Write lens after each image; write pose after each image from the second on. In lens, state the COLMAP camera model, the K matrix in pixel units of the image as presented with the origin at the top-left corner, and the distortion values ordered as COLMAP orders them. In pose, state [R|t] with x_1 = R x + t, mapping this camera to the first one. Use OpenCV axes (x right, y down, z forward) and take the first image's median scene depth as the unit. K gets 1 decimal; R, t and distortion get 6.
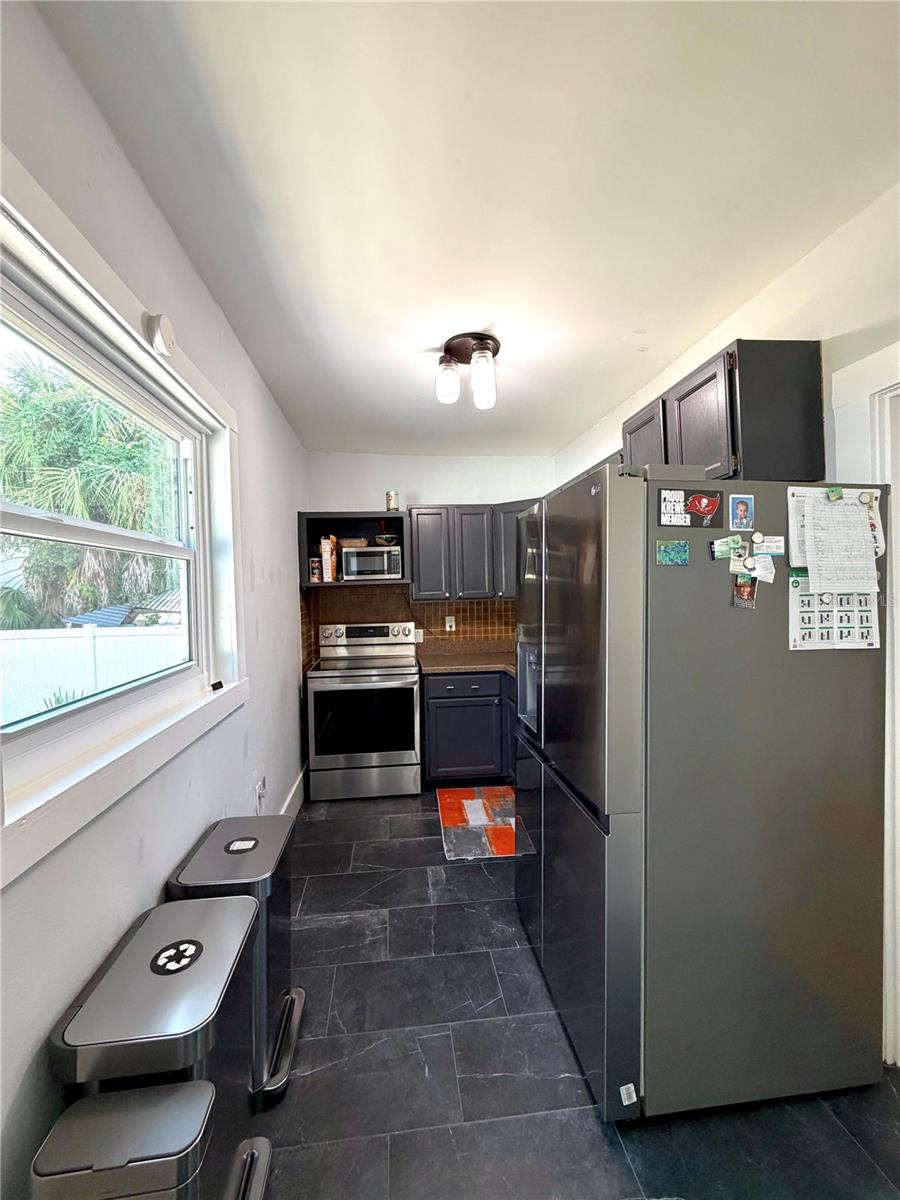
lens RADIAL K [[477.2, 0, 445.3], [0, 477.2, 599.8], [0, 0, 1]] dist [-0.000423, -0.000023]
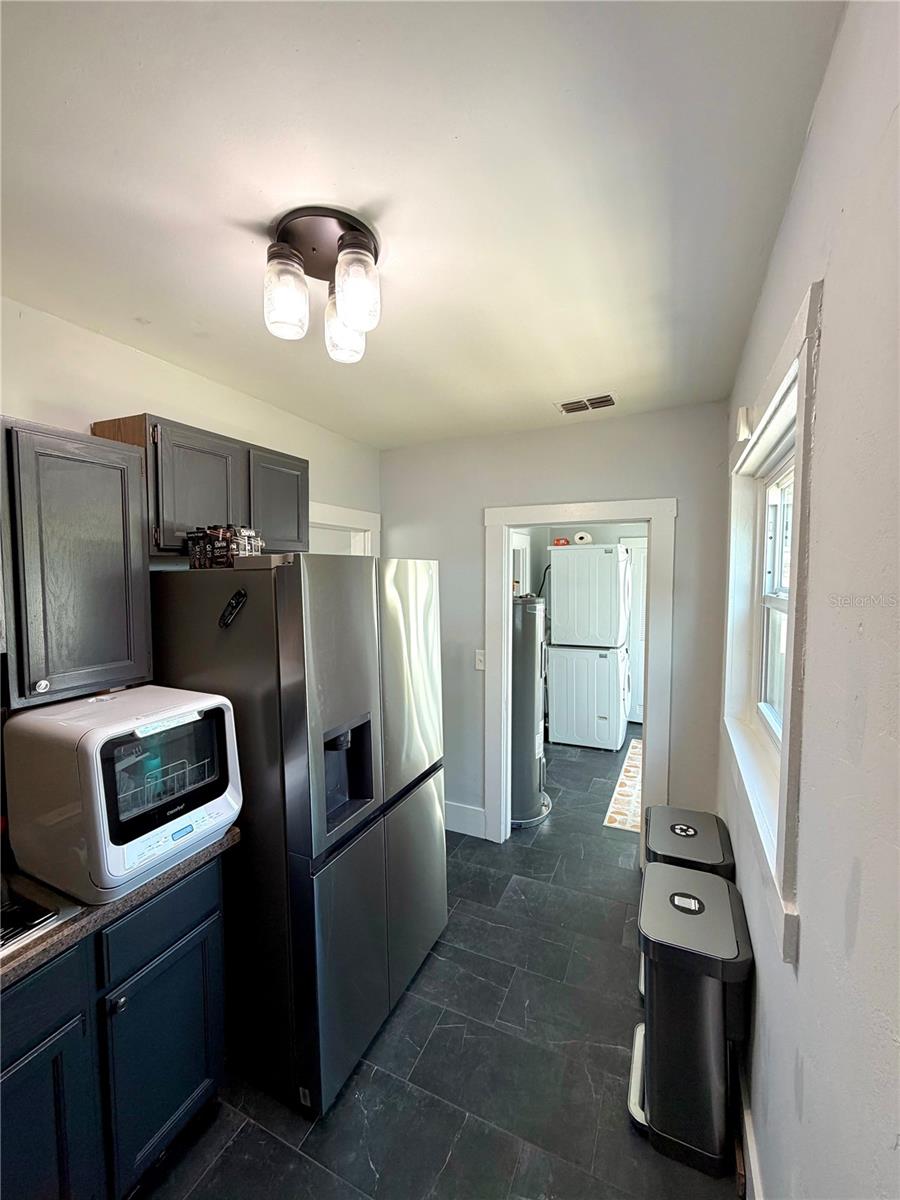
lens RADIAL K [[477.2, 0, 448.3], [0, 477.2, 599.5], [0, 0, 1]] dist [-0.000423, -0.000023]
pose [[-0.846953, 0.013355, 0.531500, -0.478168], [0.051456, 0.997051, 0.056943, -0.172394], [-0.529172, 0.075576, -0.845142, 1.799090]]
